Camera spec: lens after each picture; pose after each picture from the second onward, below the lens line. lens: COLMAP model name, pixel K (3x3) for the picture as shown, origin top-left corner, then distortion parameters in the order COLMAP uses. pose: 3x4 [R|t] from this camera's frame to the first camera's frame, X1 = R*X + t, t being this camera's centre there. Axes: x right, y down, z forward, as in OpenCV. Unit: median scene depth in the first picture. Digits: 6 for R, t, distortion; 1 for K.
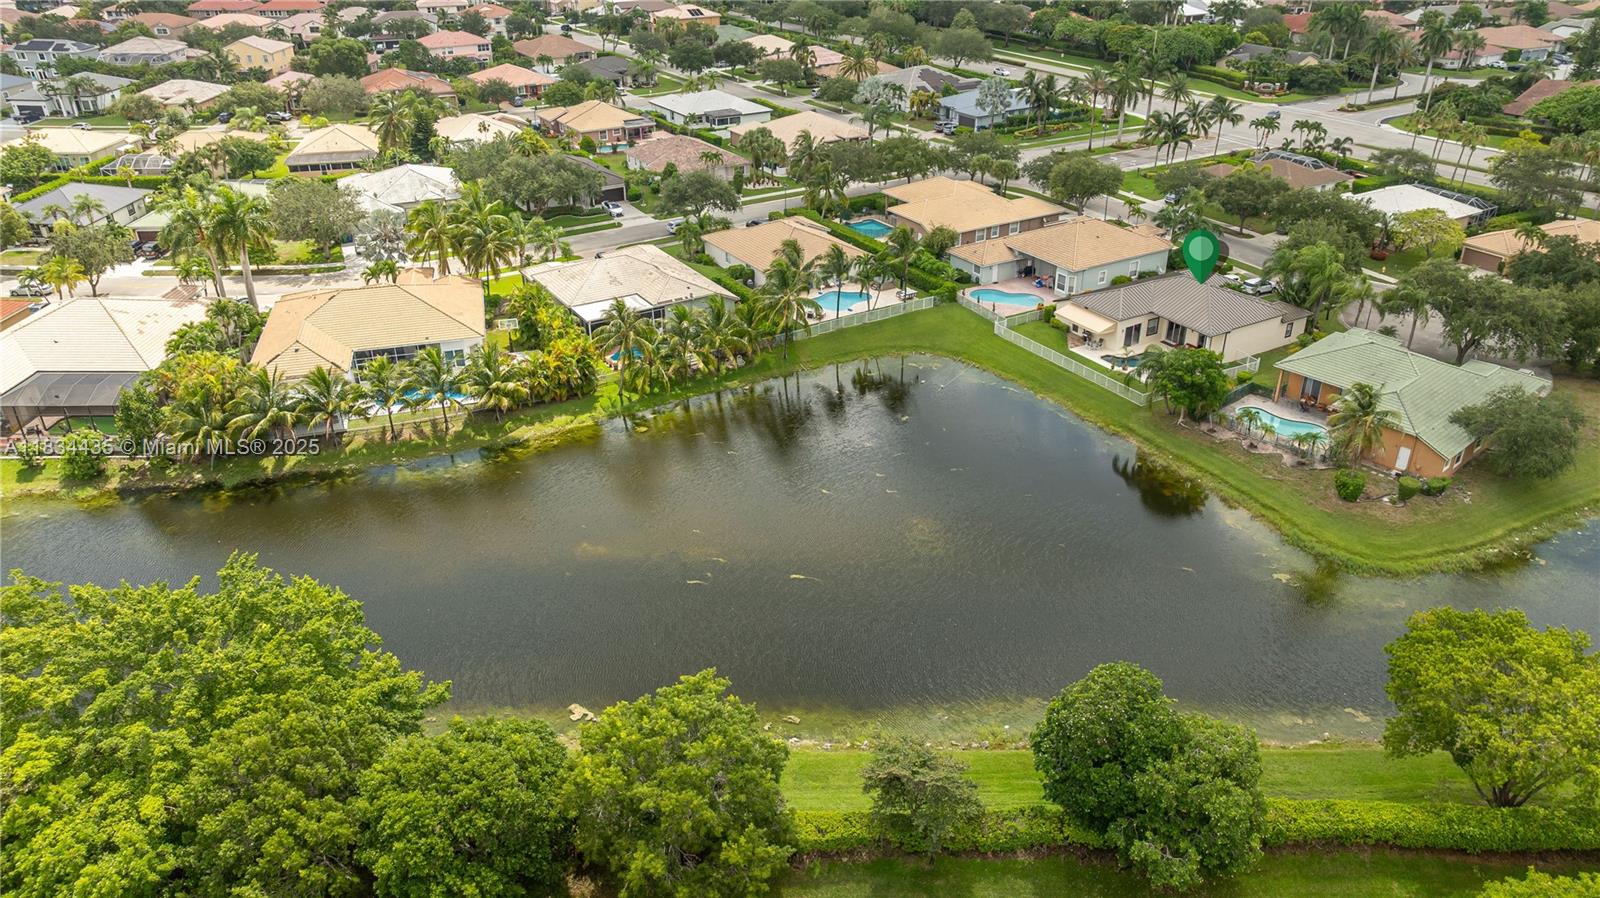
lens RADIAL K [[1111.1, 0, 800.0], [0, 1111.1, 449.0], [0, 0, 1]] dist [-0.044658, 0.043110]
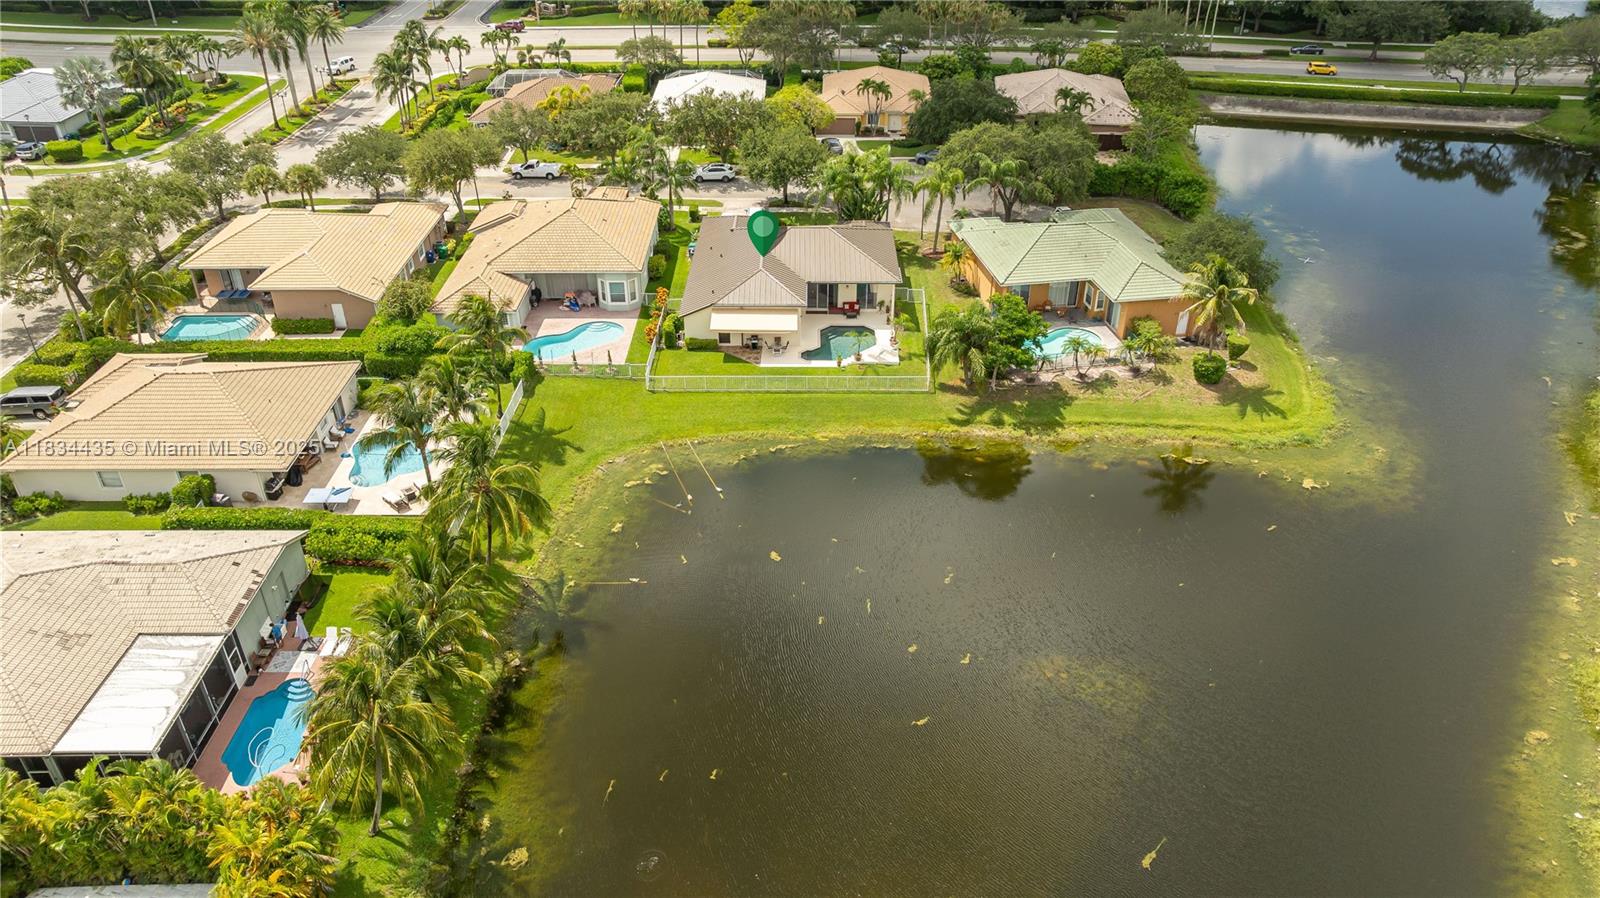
lens RADIAL K [[1111.1, 0, 800.0], [0, 1111.1, 449.0], [0, 0, 1]] dist [-0.044658, 0.043110]
pose [[0.521616, -0.449992, 0.724861, -0.264810], [0.398801, 0.879668, 0.259116, -0.191219], [-0.754238, 0.153917, 0.638306, 0.435795]]
